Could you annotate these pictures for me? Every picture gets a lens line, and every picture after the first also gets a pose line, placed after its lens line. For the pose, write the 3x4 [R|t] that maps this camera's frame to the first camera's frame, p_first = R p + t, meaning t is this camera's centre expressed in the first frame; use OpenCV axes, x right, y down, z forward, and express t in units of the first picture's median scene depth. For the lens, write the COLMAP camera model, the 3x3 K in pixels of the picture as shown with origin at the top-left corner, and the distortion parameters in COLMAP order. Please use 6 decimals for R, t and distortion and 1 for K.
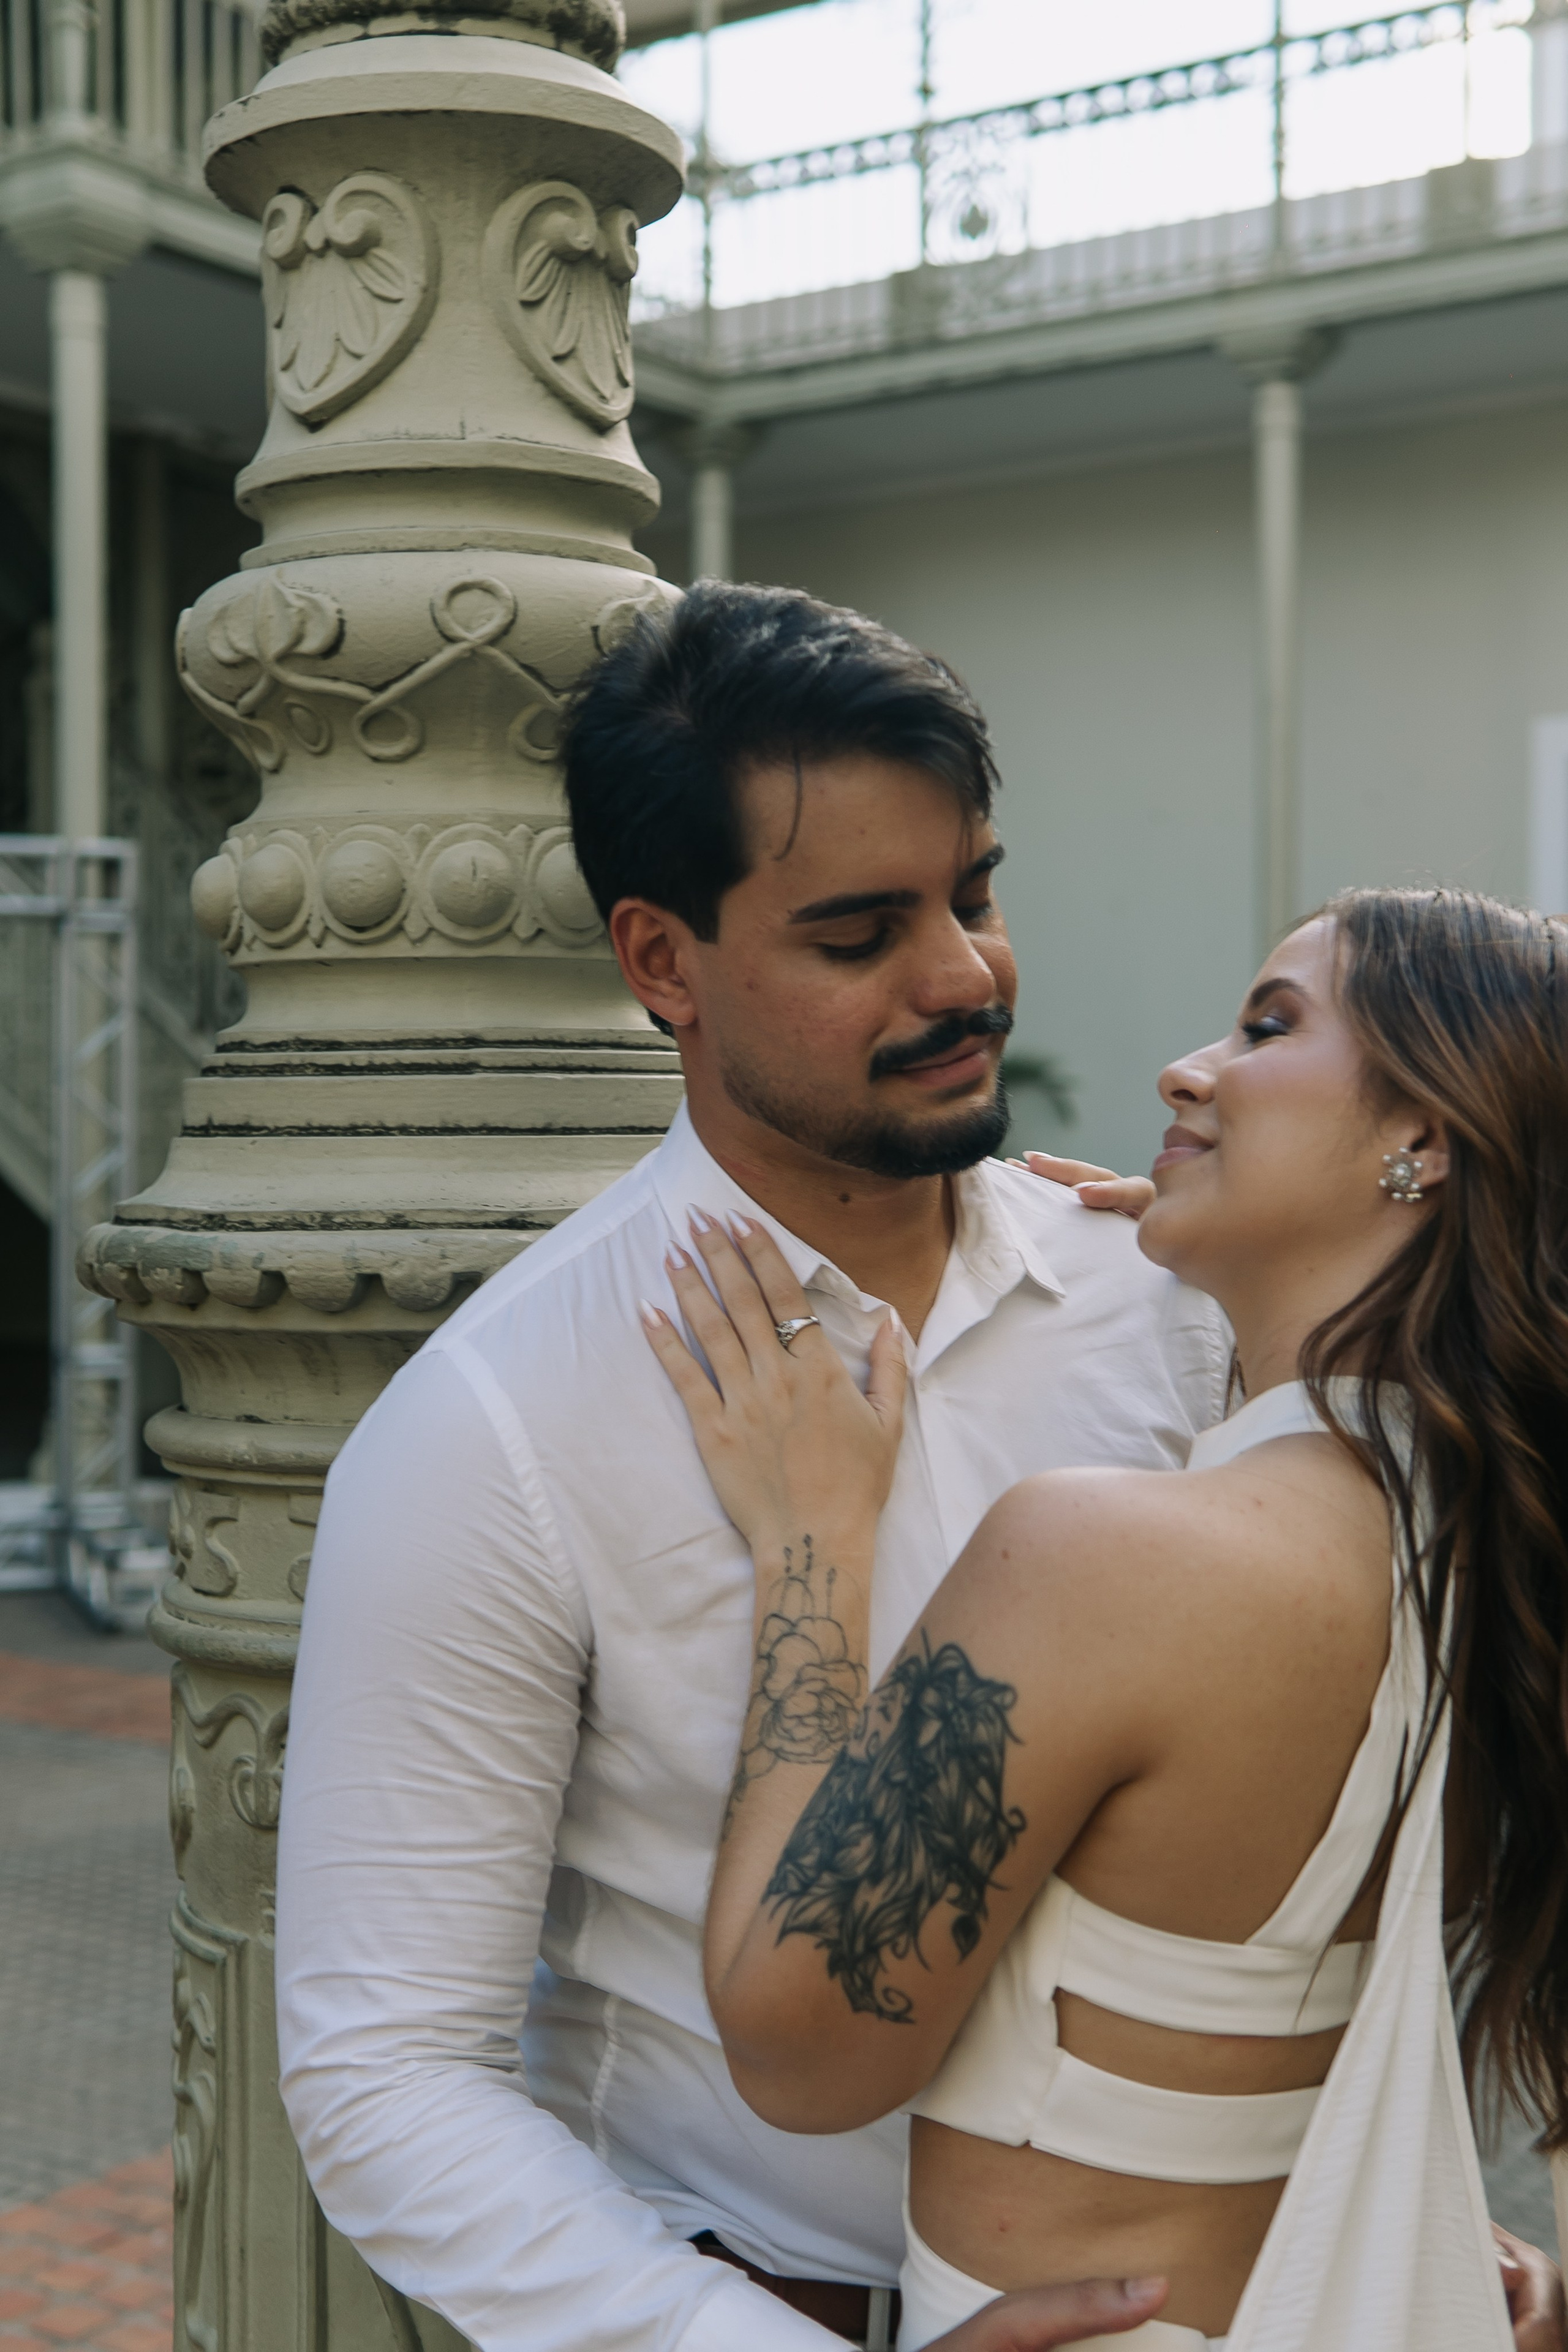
lens RADIAL K [[3165.3, 0, 763.9], [0, 3165.3, 1165.0], [0, 0, 1]] dist [0.043768, 0.155031]
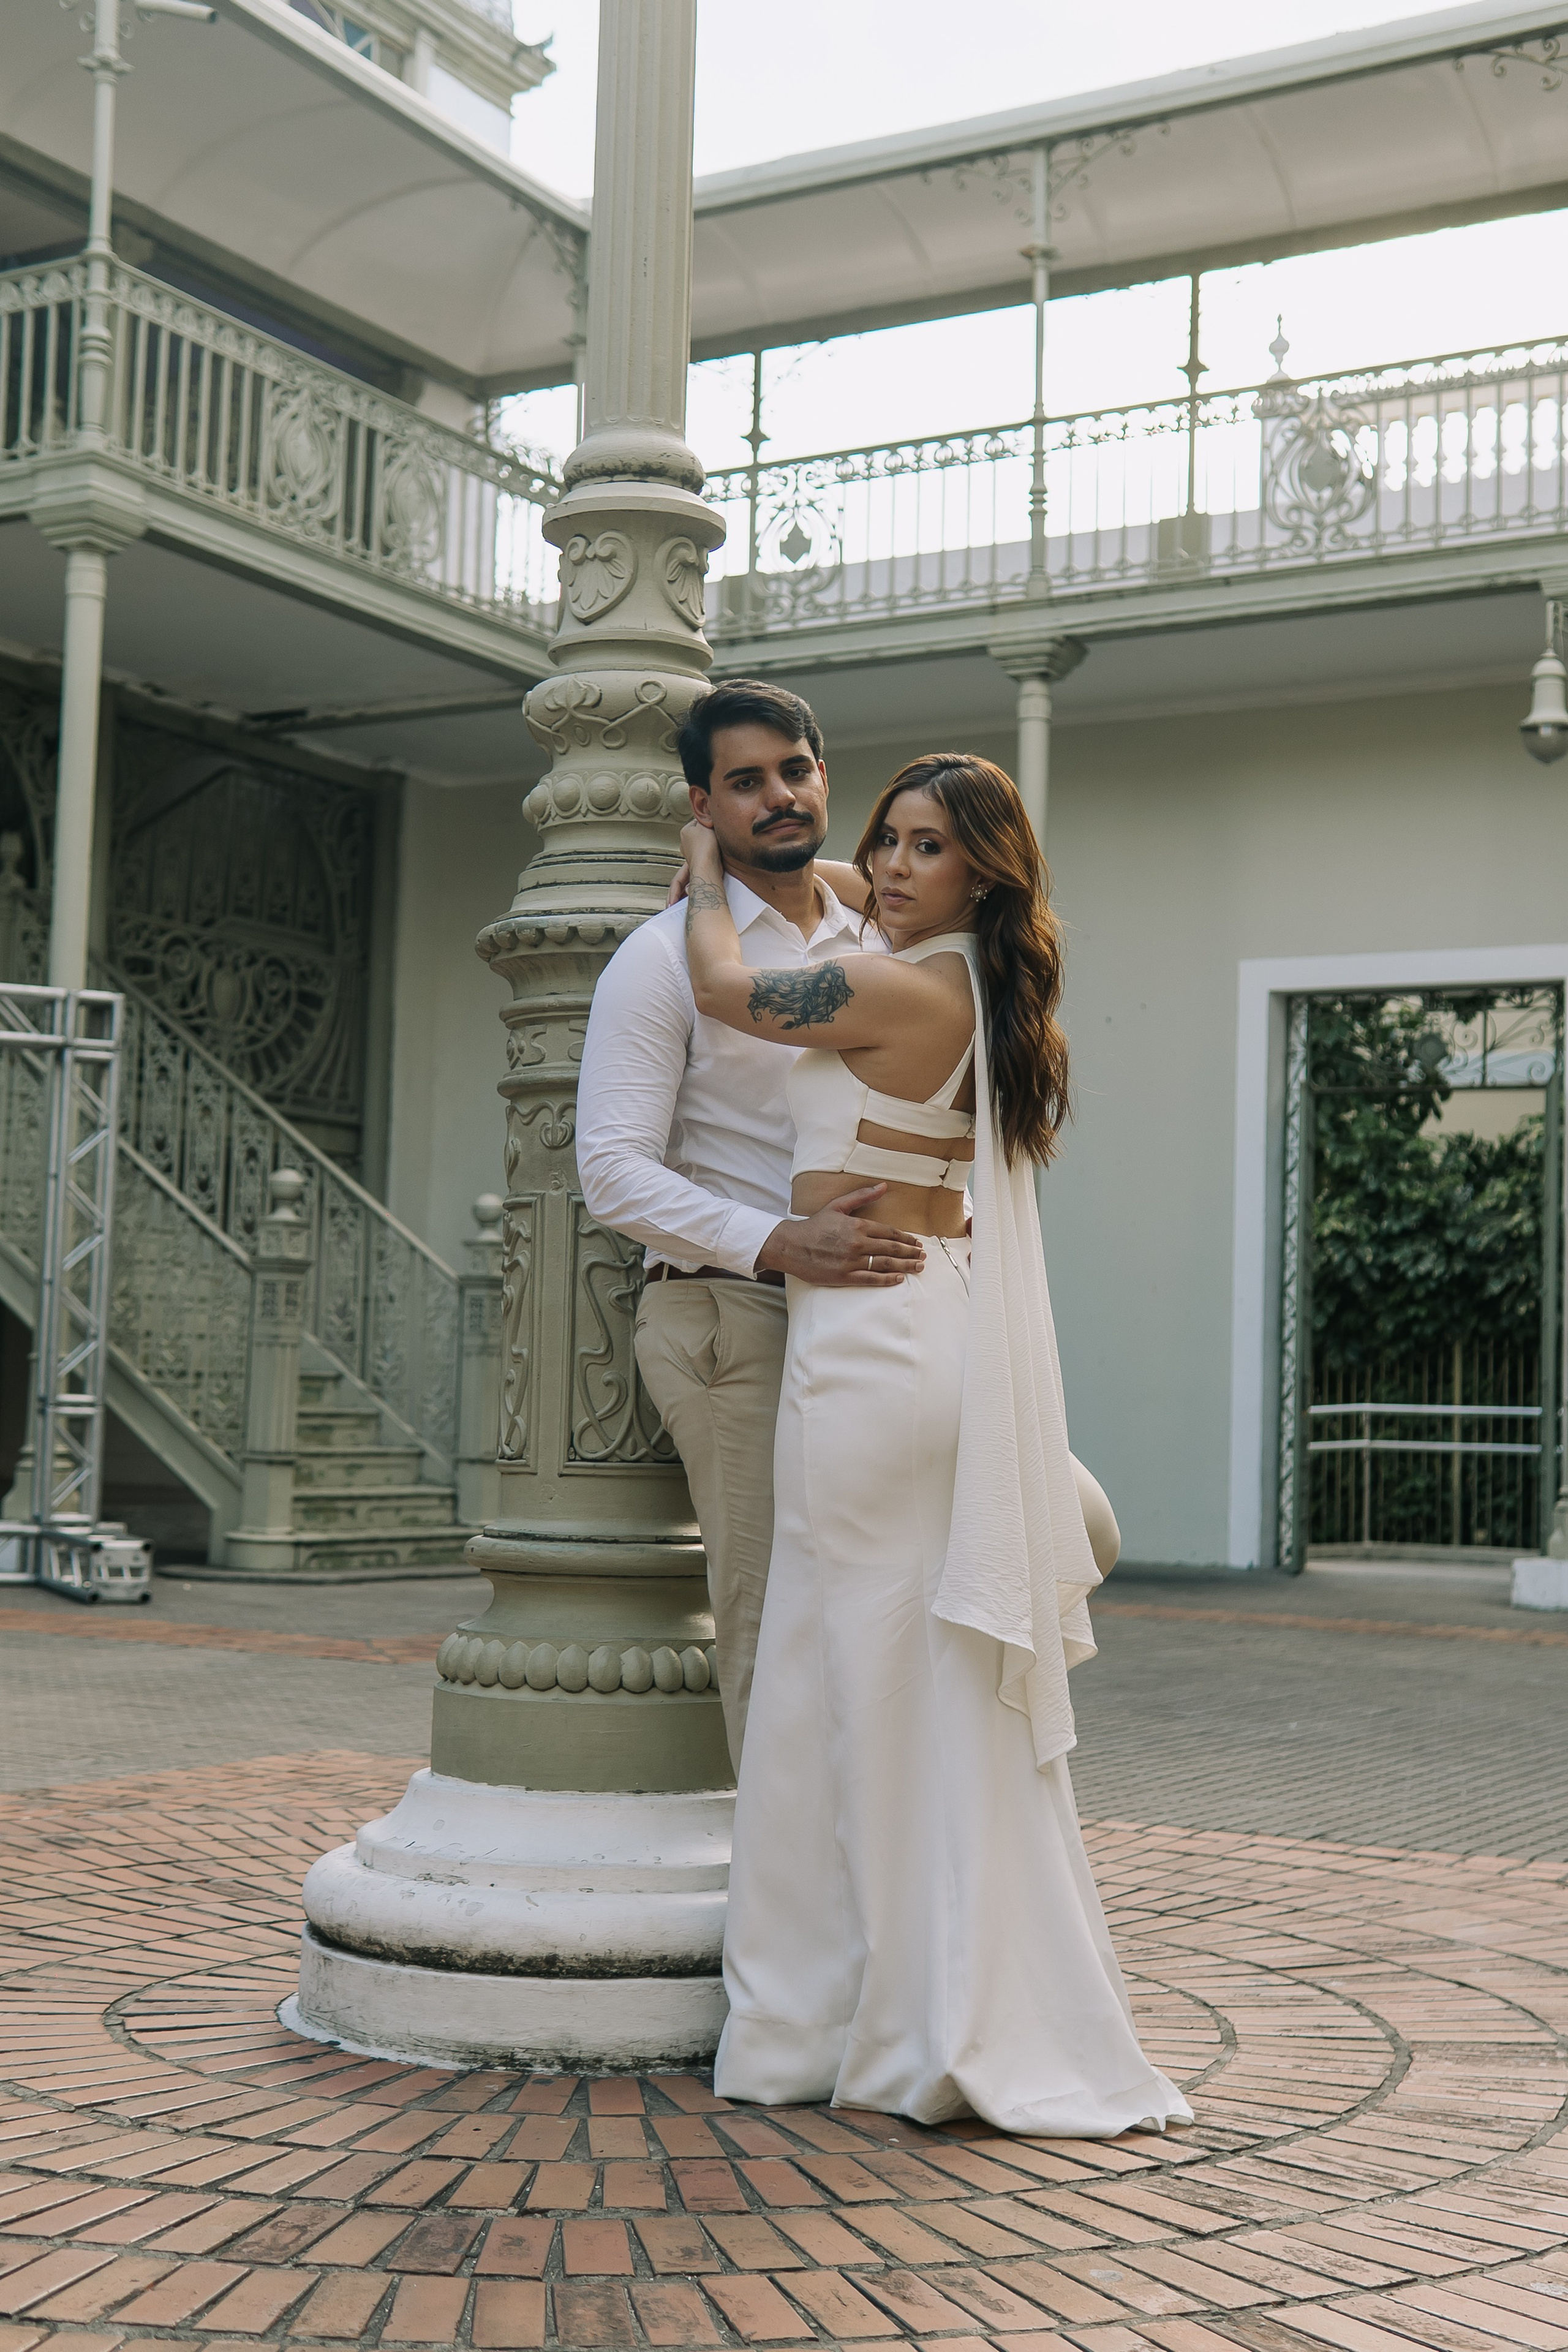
lens RADIAL K [[3042.2, 0, 795.9], [0, 3042.2, 1125.5], [0, 0, 1]] dist [0.011417, 0.059005]
pose [[0.996641, 0.032542, 0.075150, -0.146149], [-0.025152, 0.994940, -0.097275, 0.422786], [-0.077935, 0.095058, 0.992416, -1.476630]]
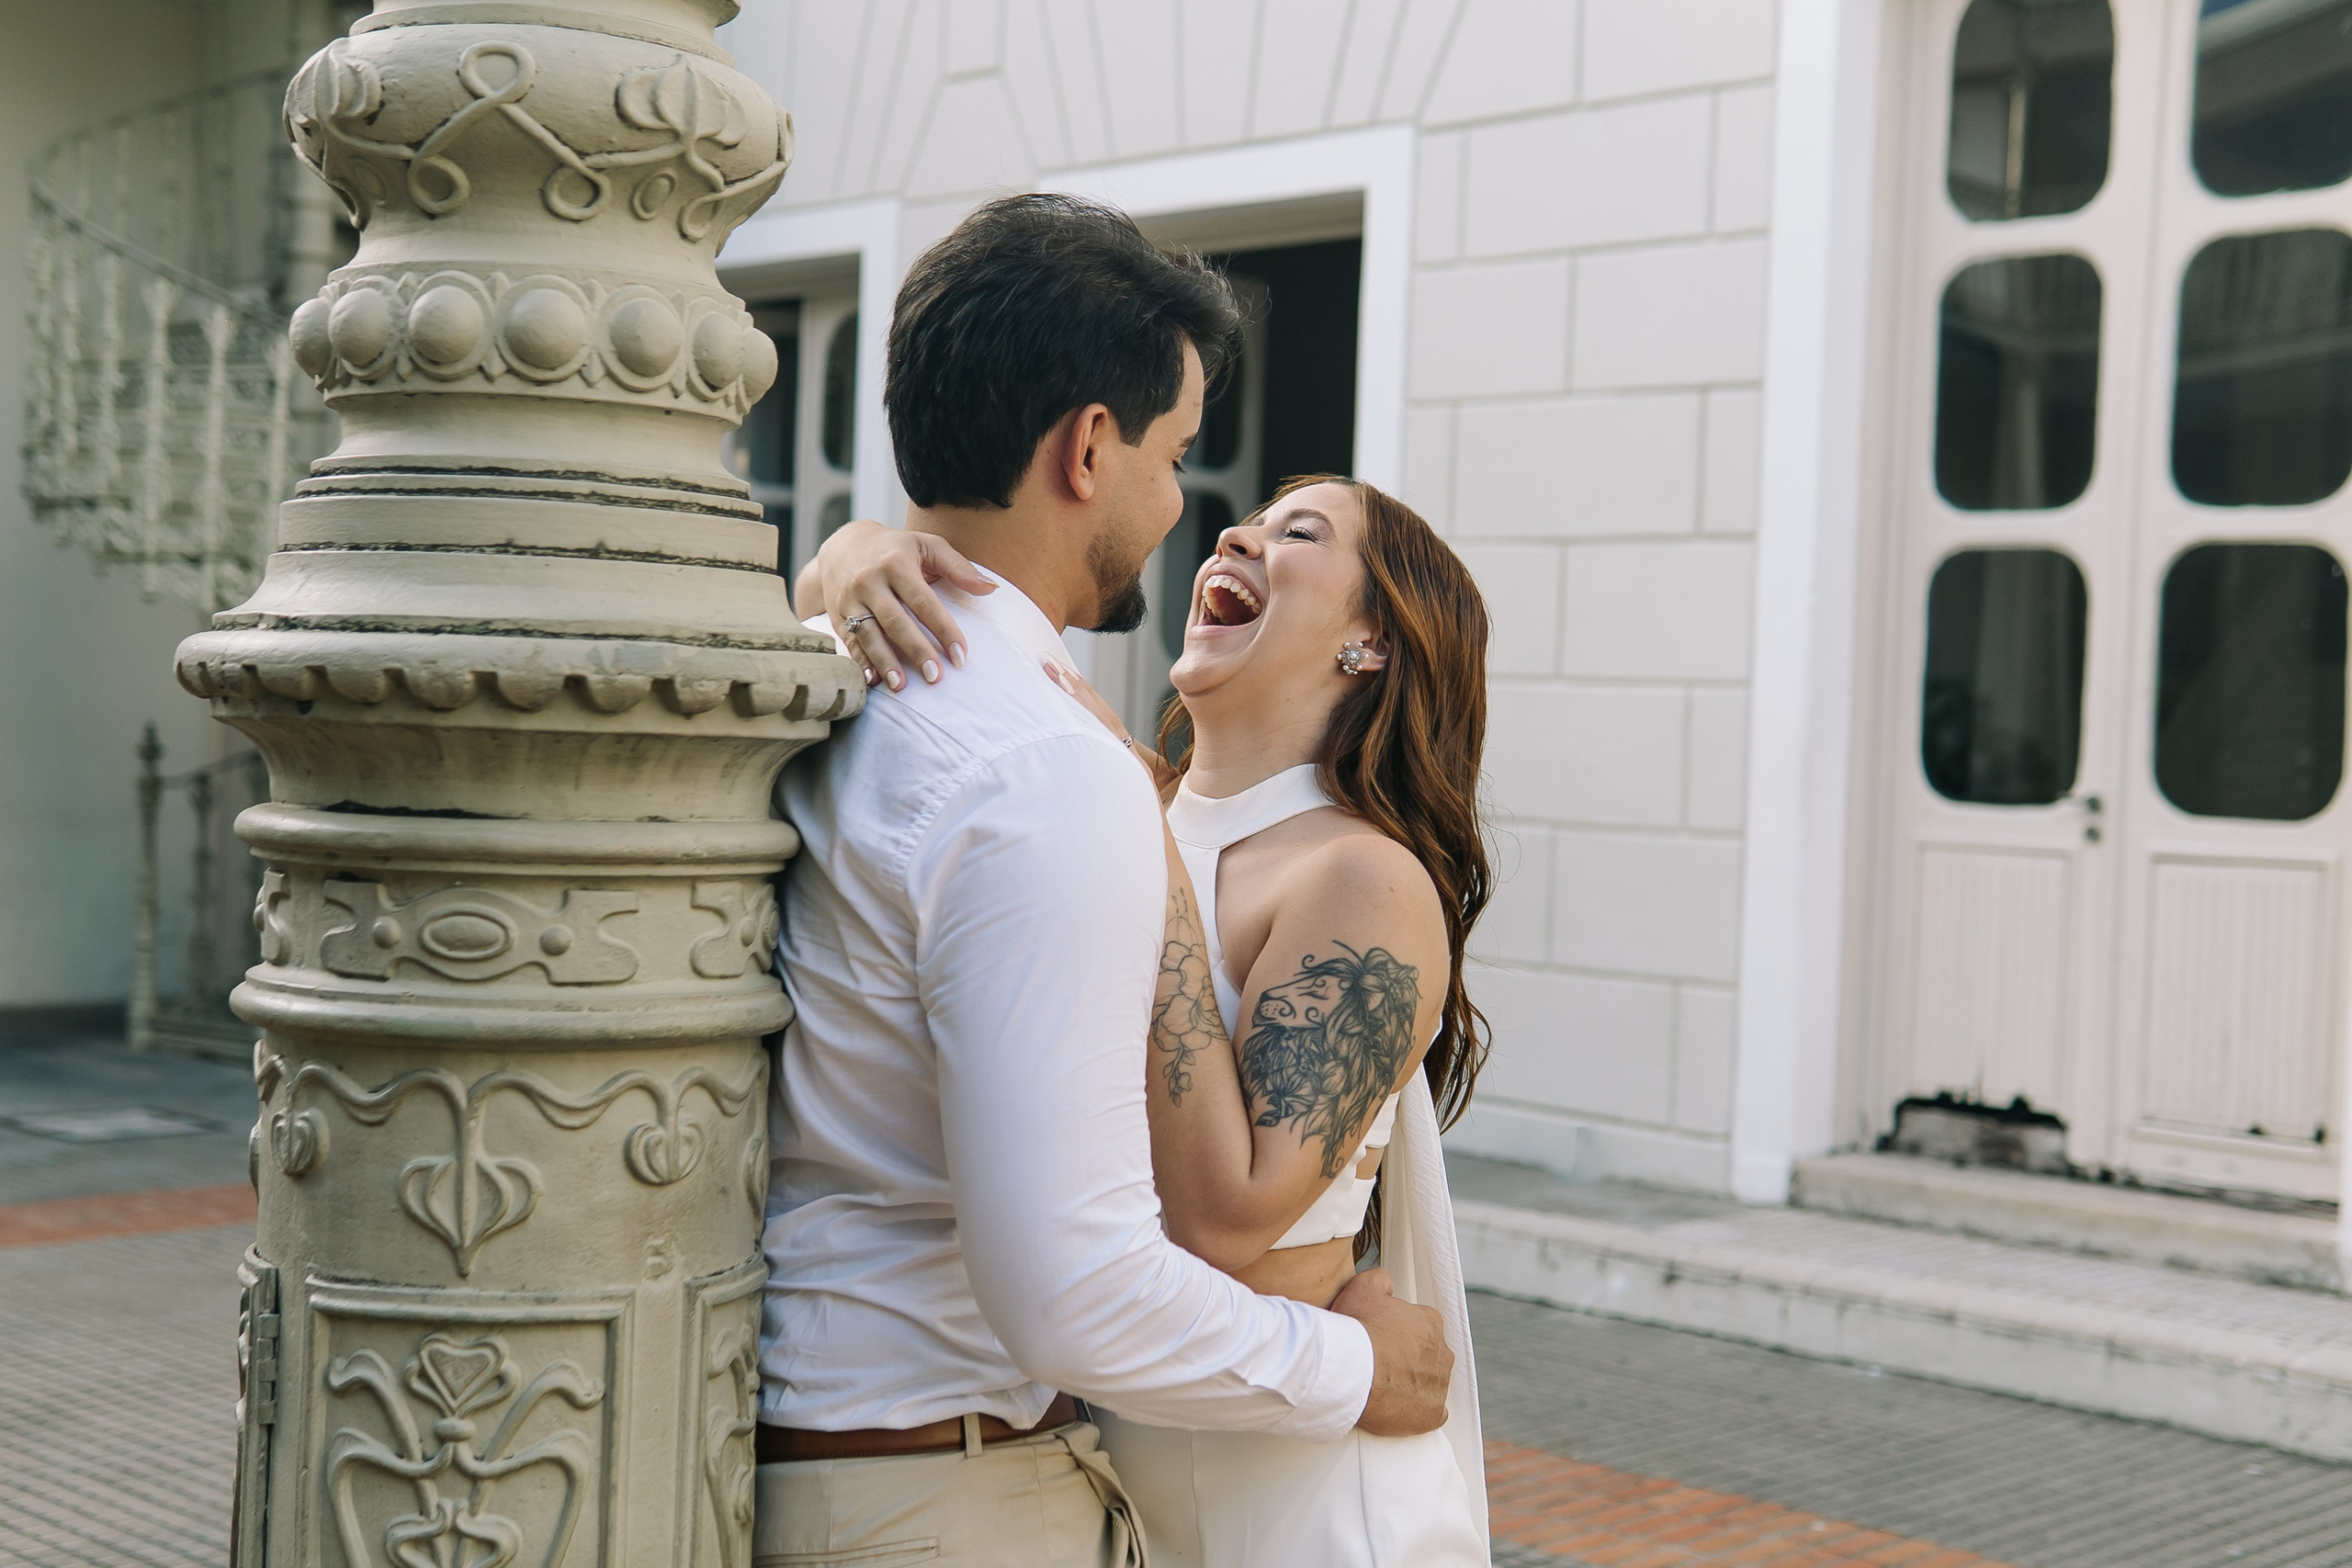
lens RADIAL K [[3059.9, 0, 1176.0], [0, 3059.9, 784.0], [0, 0, 1]] dist [0.016737, 0.157163]
pose [[0.158244, -0.007106, 0.987374, -1.176734], [-0.029449, 0.999495, 0.011913, 0.049280], [-0.986961, -0.030962, 0.157955, 0.645717]]
